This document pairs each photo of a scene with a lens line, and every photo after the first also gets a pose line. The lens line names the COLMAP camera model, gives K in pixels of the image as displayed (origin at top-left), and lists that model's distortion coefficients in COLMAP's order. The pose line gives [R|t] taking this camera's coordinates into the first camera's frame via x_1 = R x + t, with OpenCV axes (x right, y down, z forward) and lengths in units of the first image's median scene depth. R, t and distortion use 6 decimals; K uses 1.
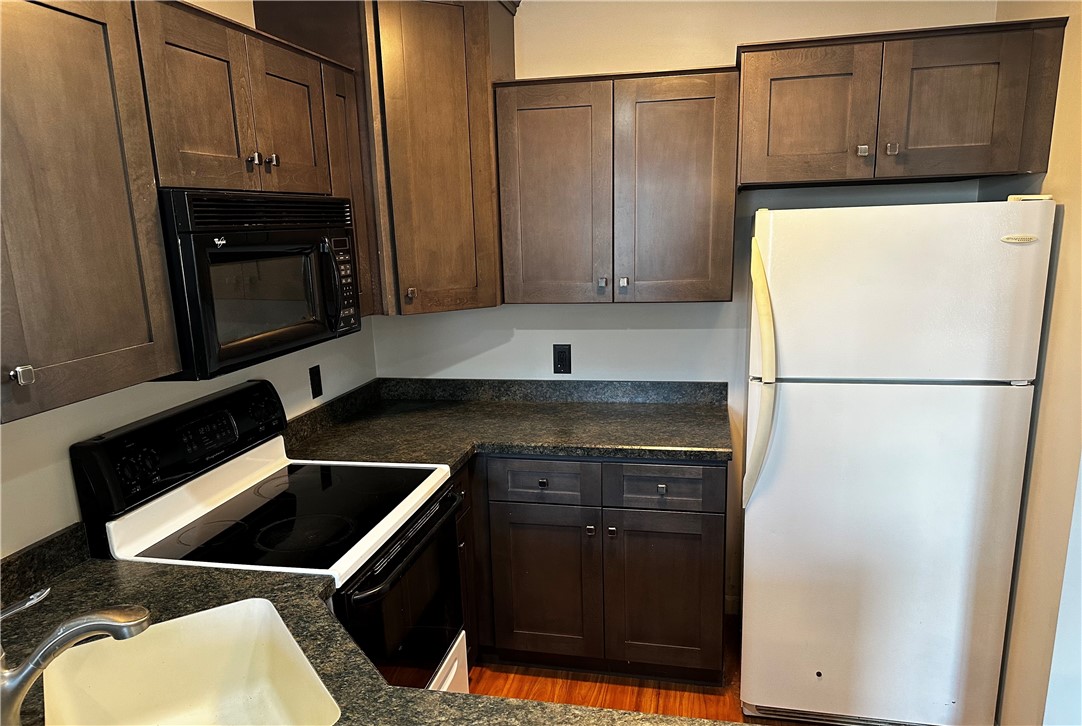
lens RADIAL K [[757.3, 0, 540.7], [0, 757.3, 407.3], [0, 0, 1]] dist [0.009042, 0.002210]
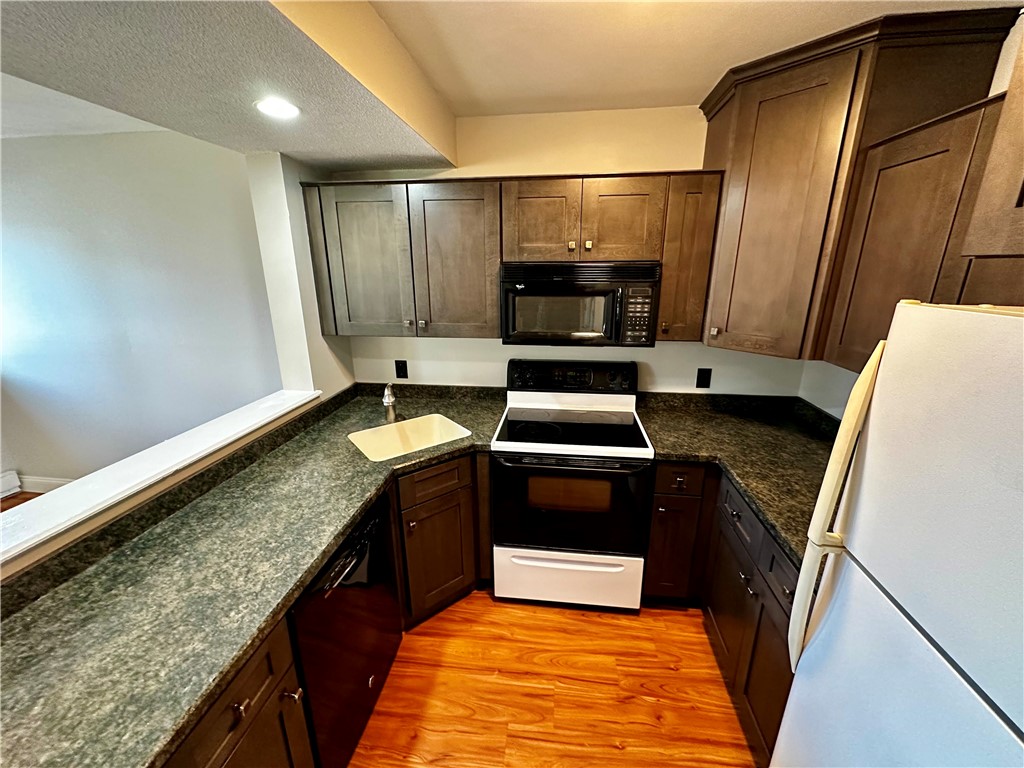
lens RADIAL K [[409.4, 0, 512.0], [0, 409.4, 384.0], [0, 0, 1]] dist [-0.000718, -0.000056]
pose [[0.089241, 0.309753, -0.946620, 0.736517], [-0.236475, 0.929826, 0.281964, -0.262764], [0.967531, 0.198689, 0.156228, 0.781745]]
